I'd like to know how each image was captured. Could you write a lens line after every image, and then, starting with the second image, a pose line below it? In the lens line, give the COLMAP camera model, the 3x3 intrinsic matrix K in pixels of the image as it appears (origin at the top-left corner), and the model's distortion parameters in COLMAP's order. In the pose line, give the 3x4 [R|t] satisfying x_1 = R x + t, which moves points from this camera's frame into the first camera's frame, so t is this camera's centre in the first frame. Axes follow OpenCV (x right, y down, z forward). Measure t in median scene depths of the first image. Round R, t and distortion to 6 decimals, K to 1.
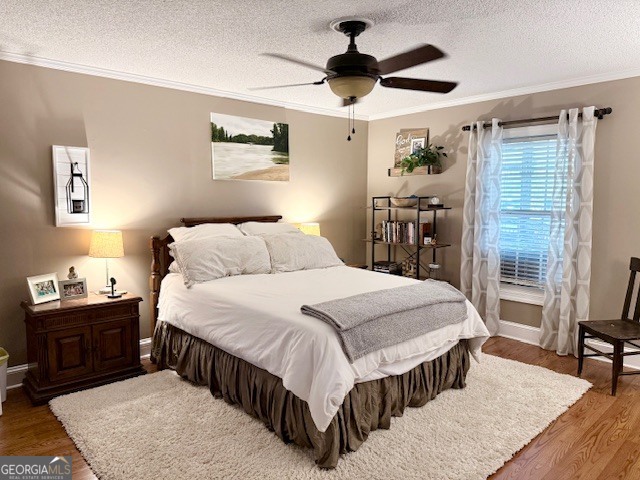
lens RADIAL K [[452.1, 0, 319.6], [0, 452.1, 240.7], [0, 0, 1]] dist [0.024616, -0.028831]
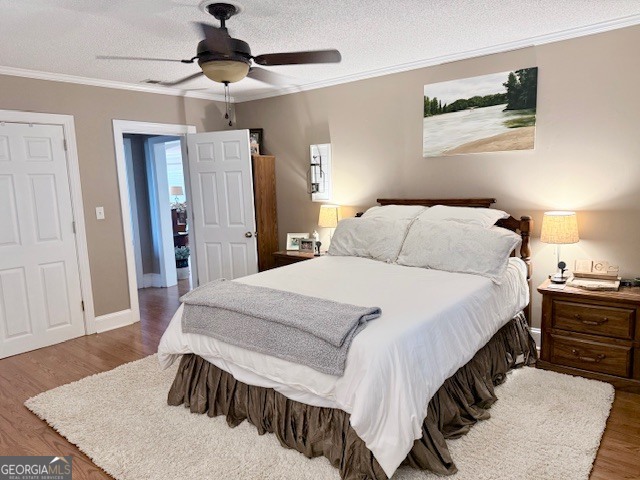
lens RADIAL K [[452.1, 0, 319.1], [0, 452.1, 239.5], [0, 0, 1]] dist [0.024616, -0.028831]
pose [[0.136426, 0.124512, -0.982794, 0.651858], [-0.056385, 0.991438, 0.117780, -0.062138], [0.989044, 0.039347, 0.142278, 0.627793]]
